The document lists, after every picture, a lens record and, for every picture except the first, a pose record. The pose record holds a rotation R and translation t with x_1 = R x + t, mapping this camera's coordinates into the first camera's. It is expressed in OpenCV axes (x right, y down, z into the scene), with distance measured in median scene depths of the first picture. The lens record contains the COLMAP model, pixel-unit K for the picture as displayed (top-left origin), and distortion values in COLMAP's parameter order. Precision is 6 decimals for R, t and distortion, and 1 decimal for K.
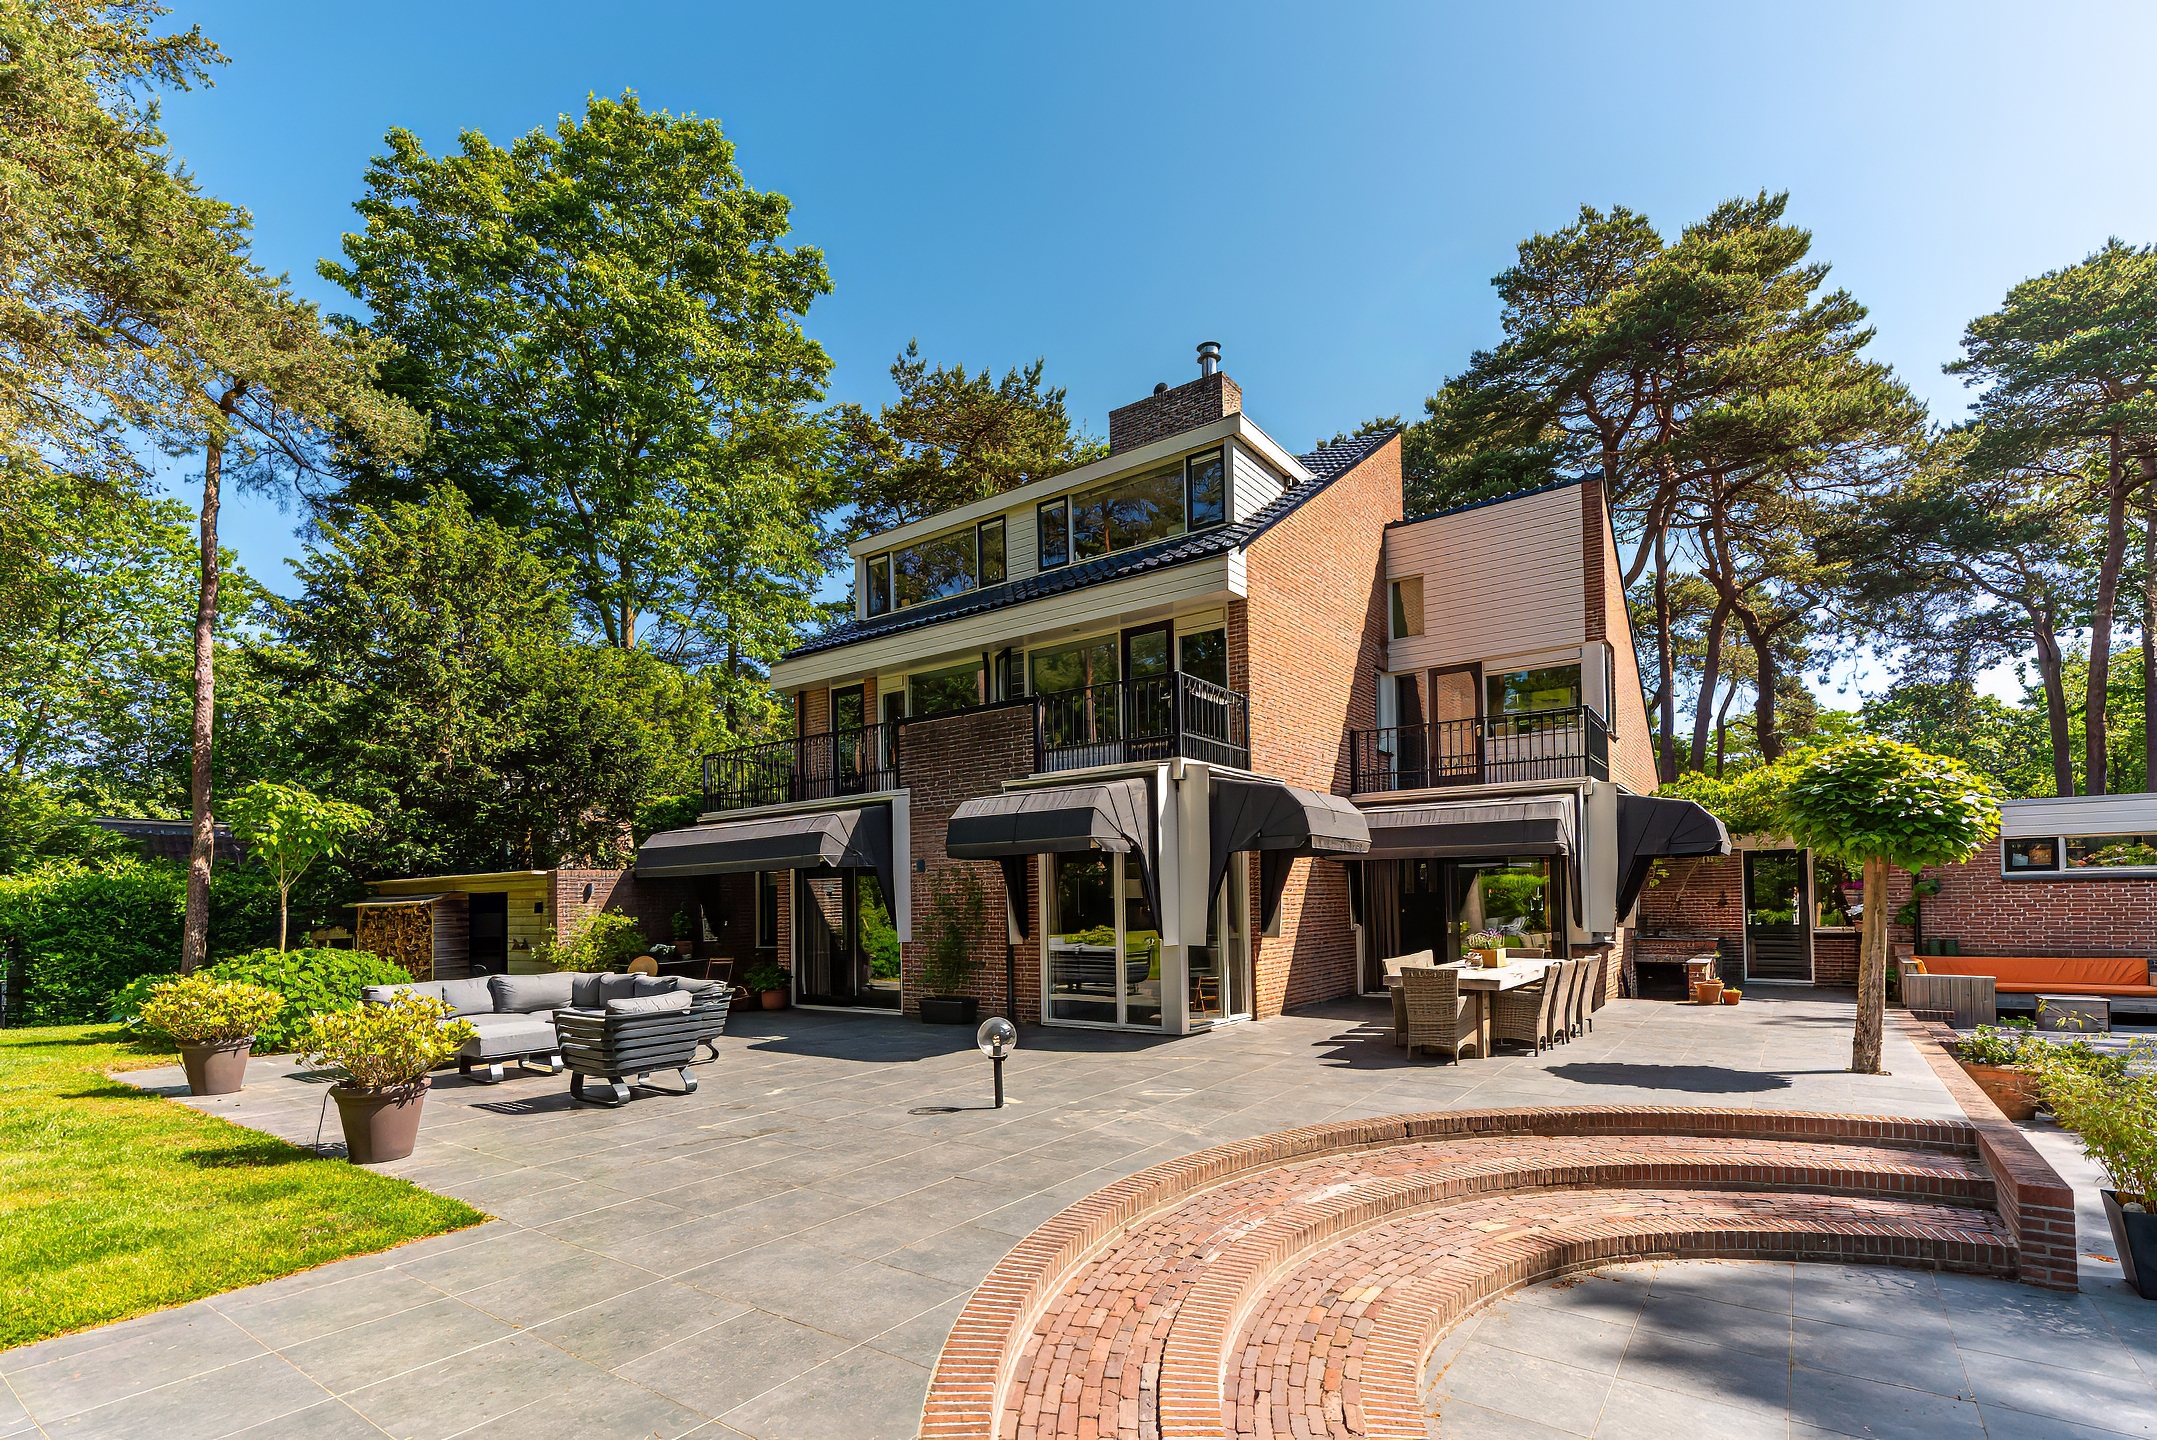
lens RADIAL K [[979.5, 0, 1041.5], [0, 979.5, 801.5], [0, 0, 1]] dist [0.009988, -0.002155]
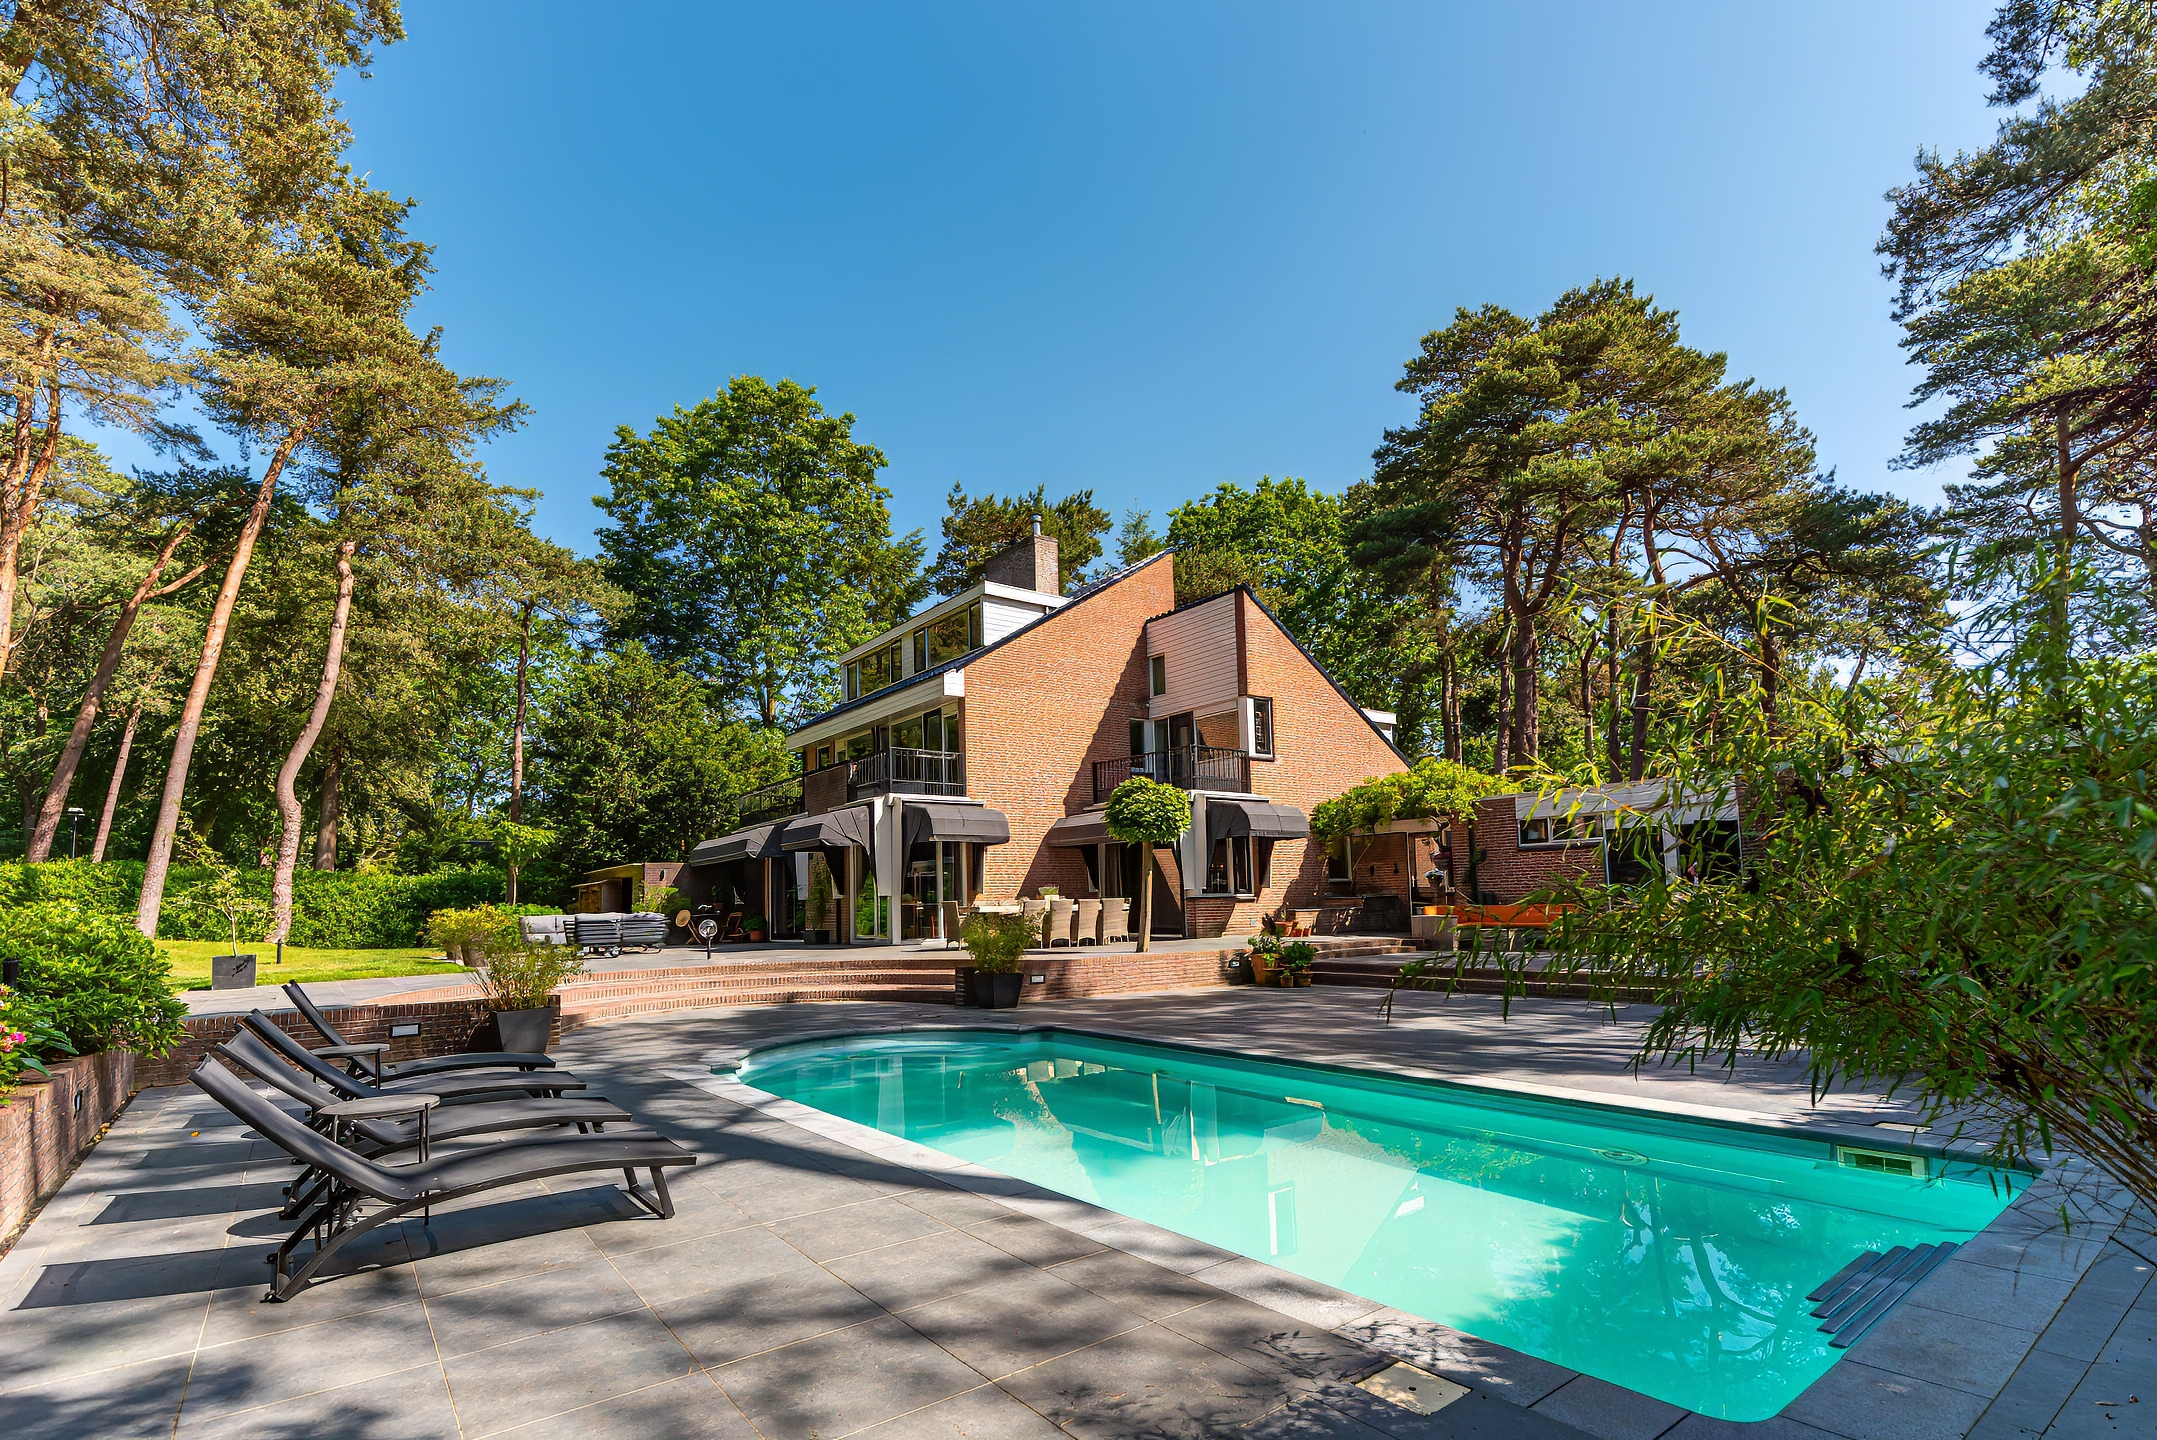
lens RADIAL K [[979.5, 0, 1074.6], [0, 979.5, 727.2], [0, 0, 1]] dist [0.009988, -0.002155]
pose [[0.960084, -0.057658, -0.273706, 0.662787], [0.037501, 0.996223, -0.078318, -0.007218], [0.277188, 0.064928, 0.958620, -0.462147]]
